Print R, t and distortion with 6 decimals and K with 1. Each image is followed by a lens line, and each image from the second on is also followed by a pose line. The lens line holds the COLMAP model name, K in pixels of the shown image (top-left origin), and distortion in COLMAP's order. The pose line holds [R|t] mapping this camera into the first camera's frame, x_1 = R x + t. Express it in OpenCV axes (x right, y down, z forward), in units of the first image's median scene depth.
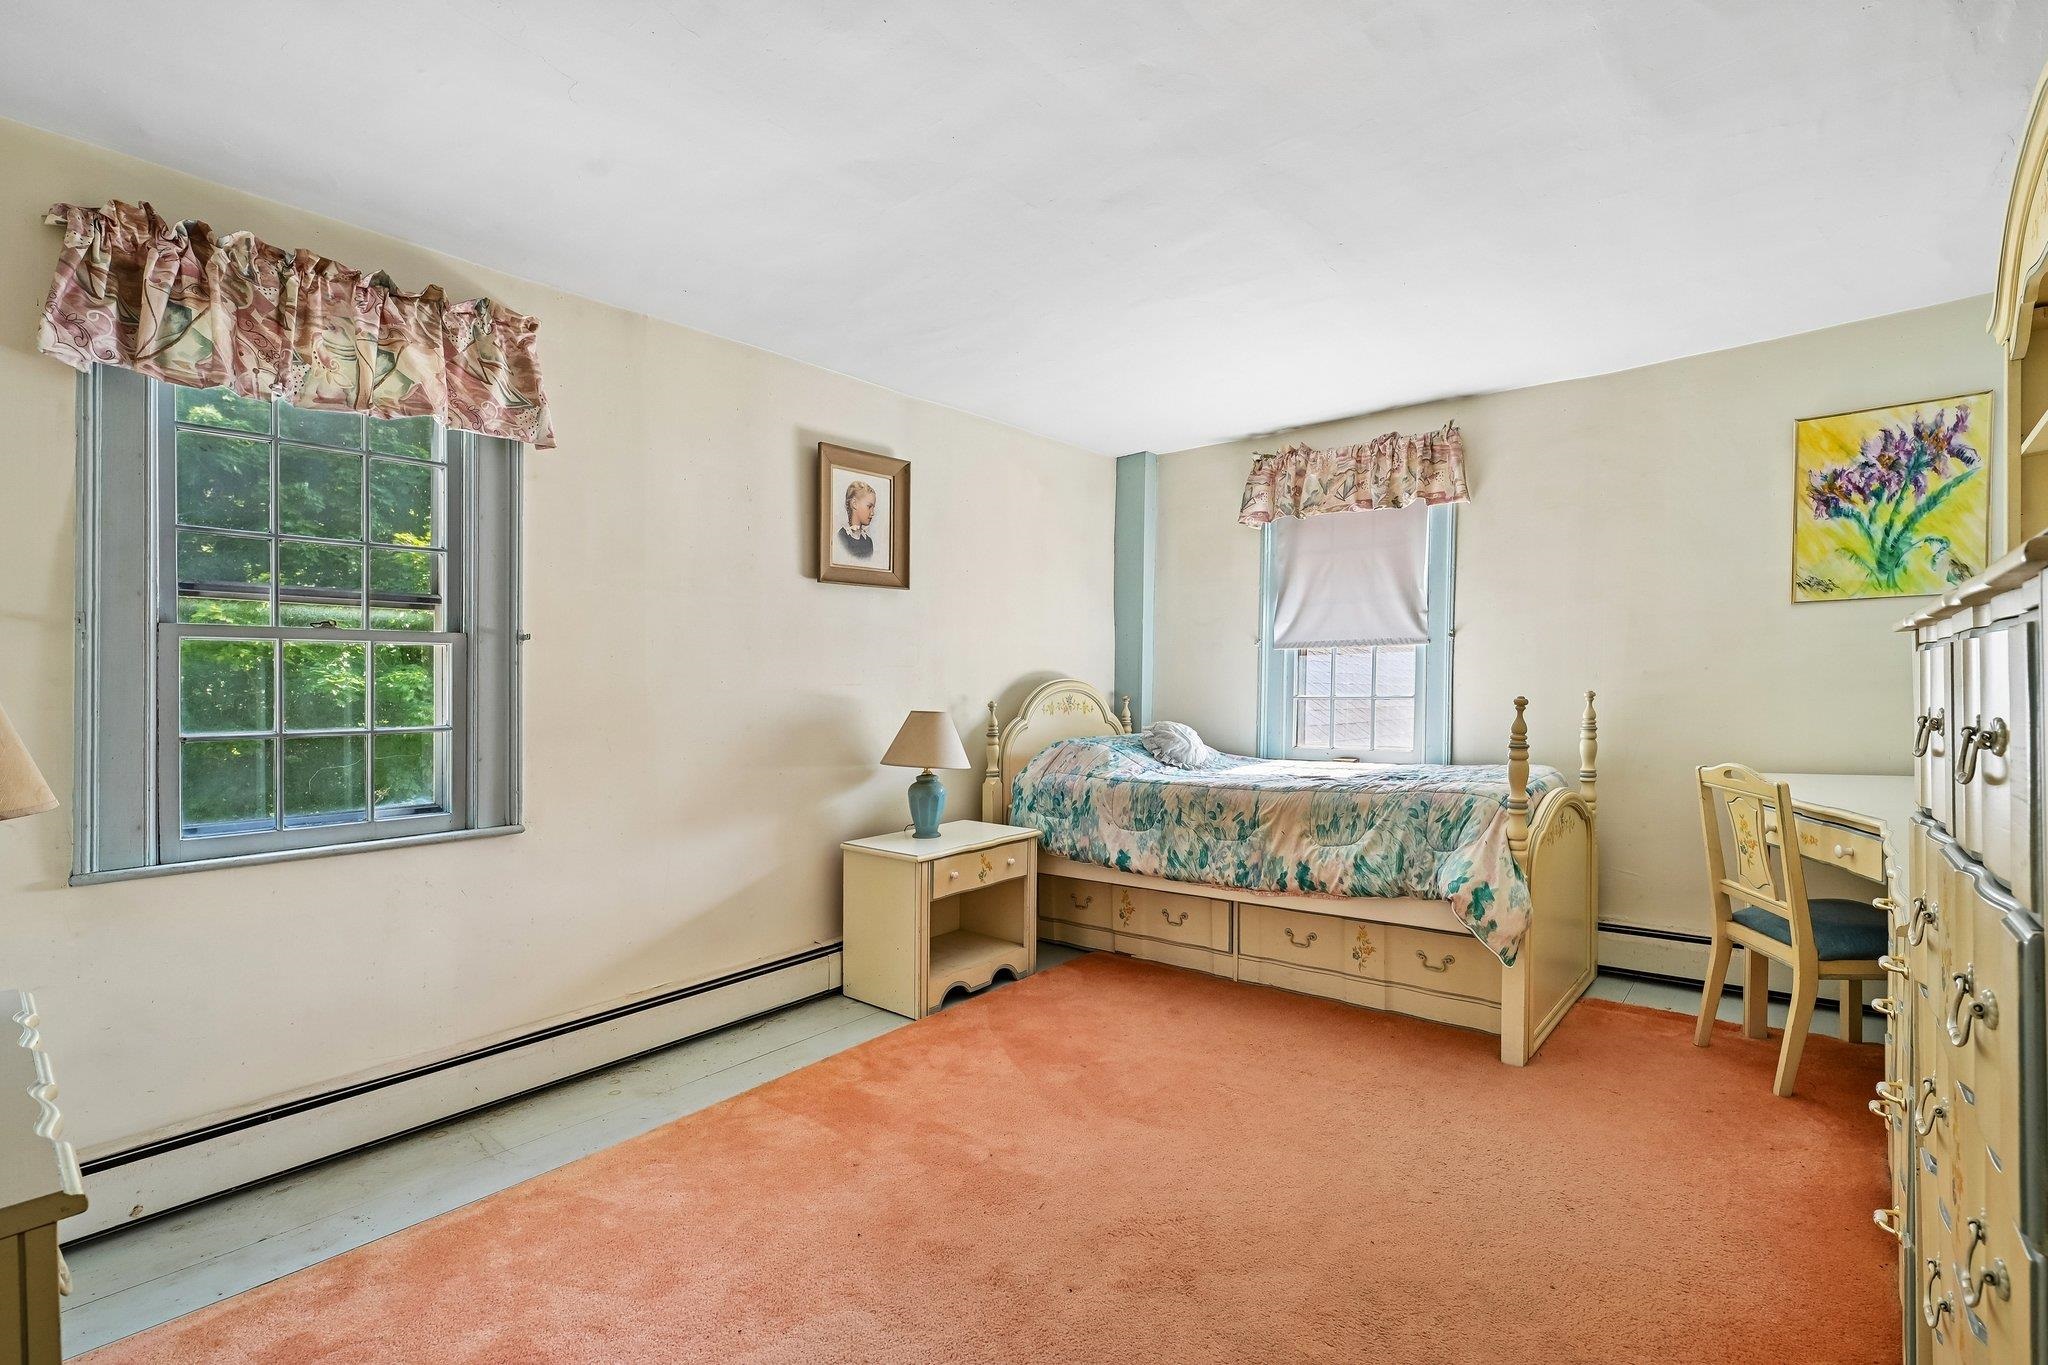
lens RADIAL K [[909.9, 0, 1025.4], [0, 909.9, 679.0], [0, 0, 1]] dist [0.000431, 0.000526]
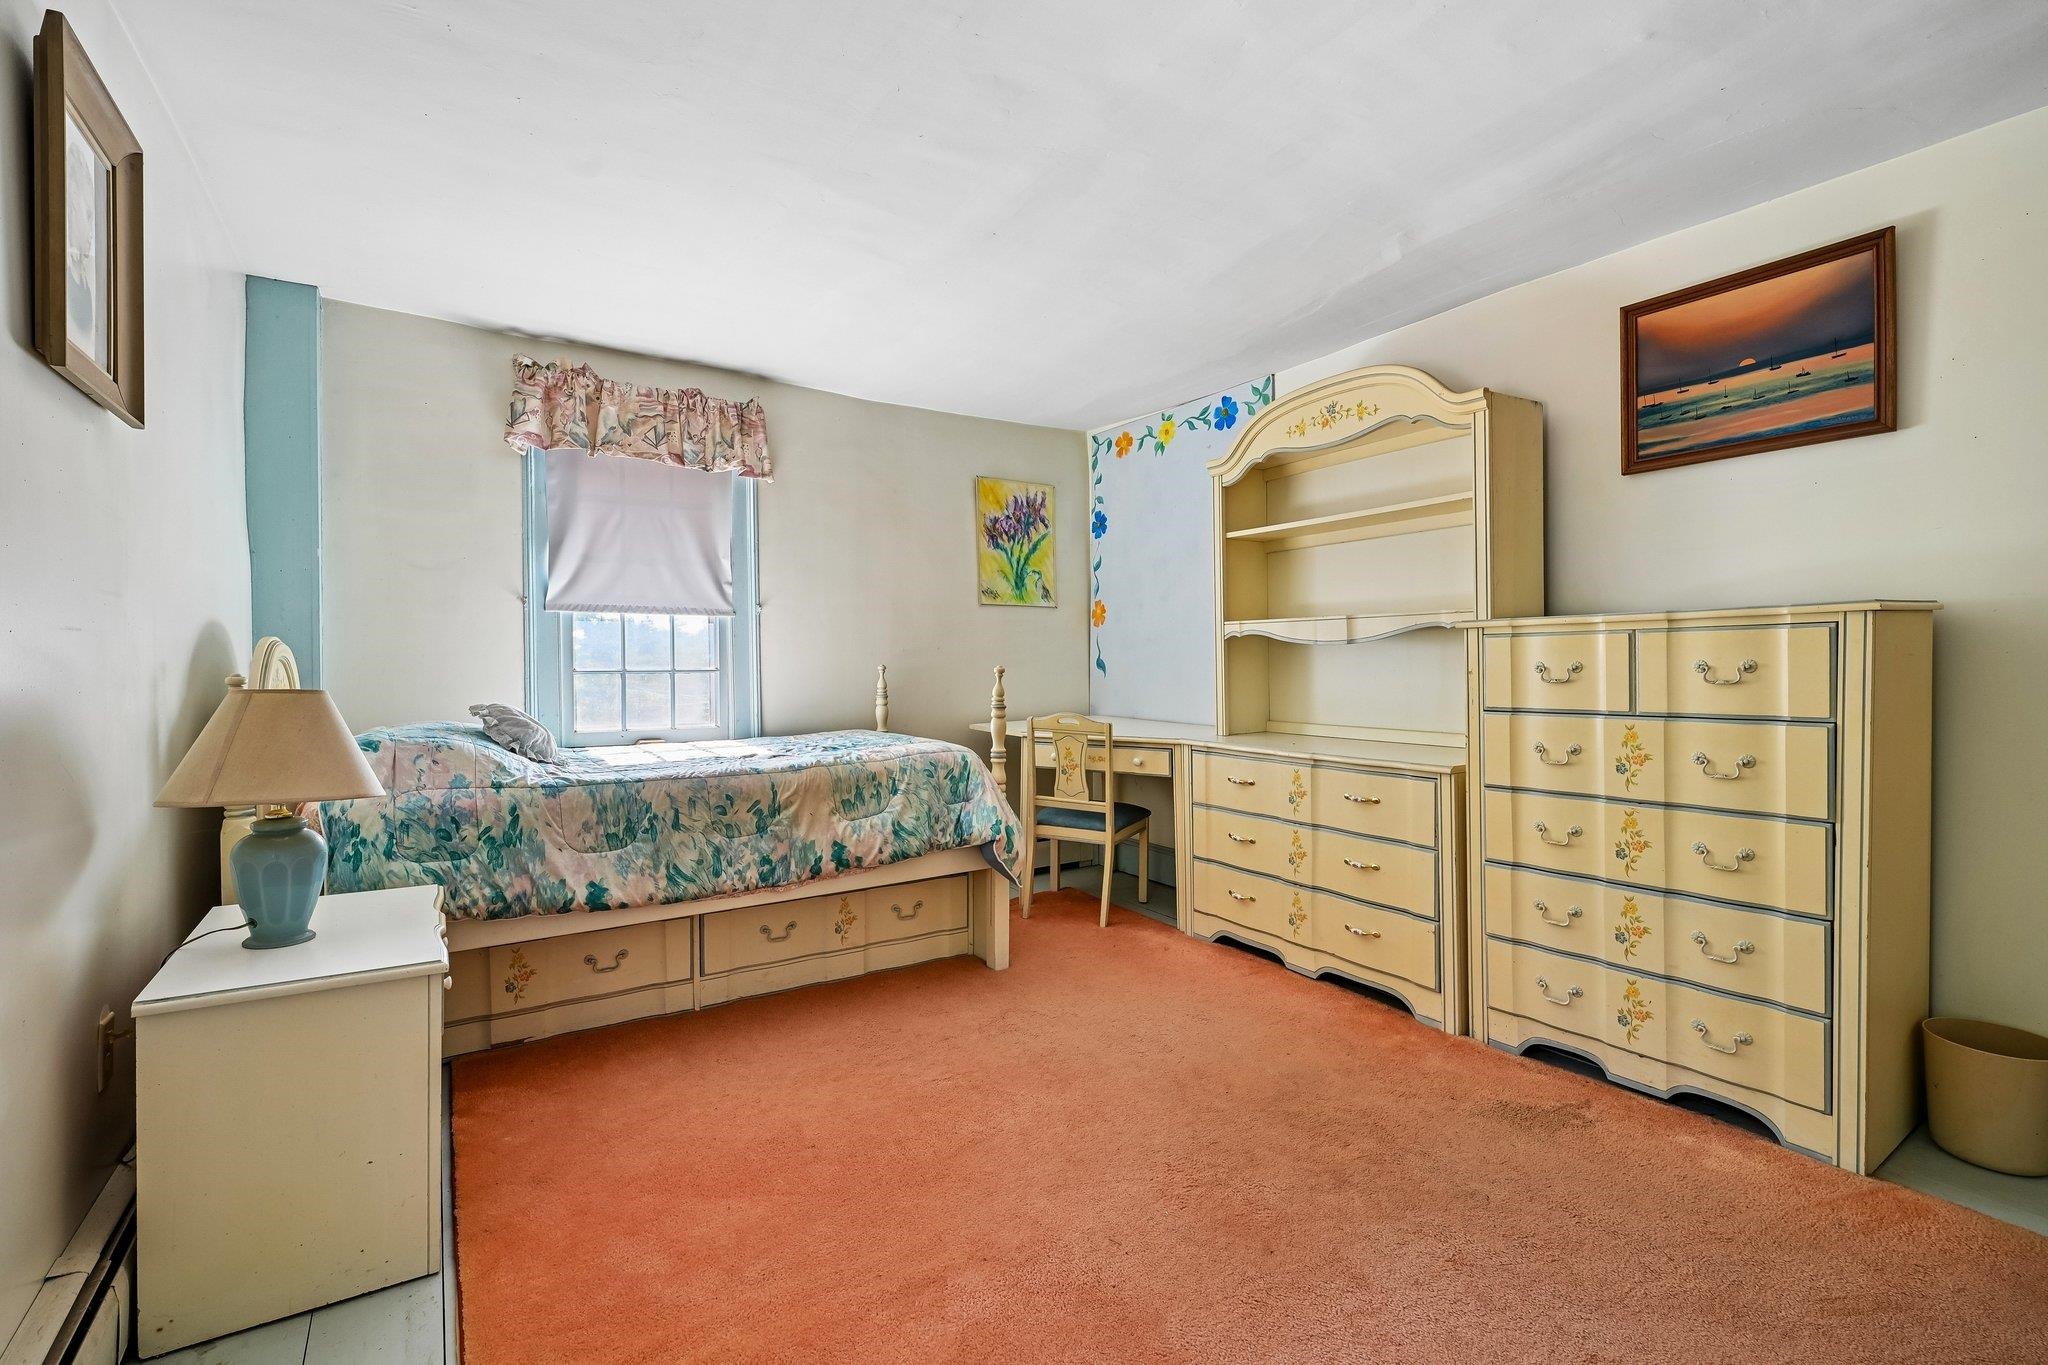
lens RADIAL K [[909.9, 0, 1025.4], [0, 909.9, 679.0], [0, 0, 1]] dist [0.000431, 0.000526]
pose [[0.297100, -0.002630, 0.954843, -0.504572], [-0.010263, 0.999930, 0.005947, 0.024647], [-0.954791, -0.011567, 0.297052, 0.507755]]
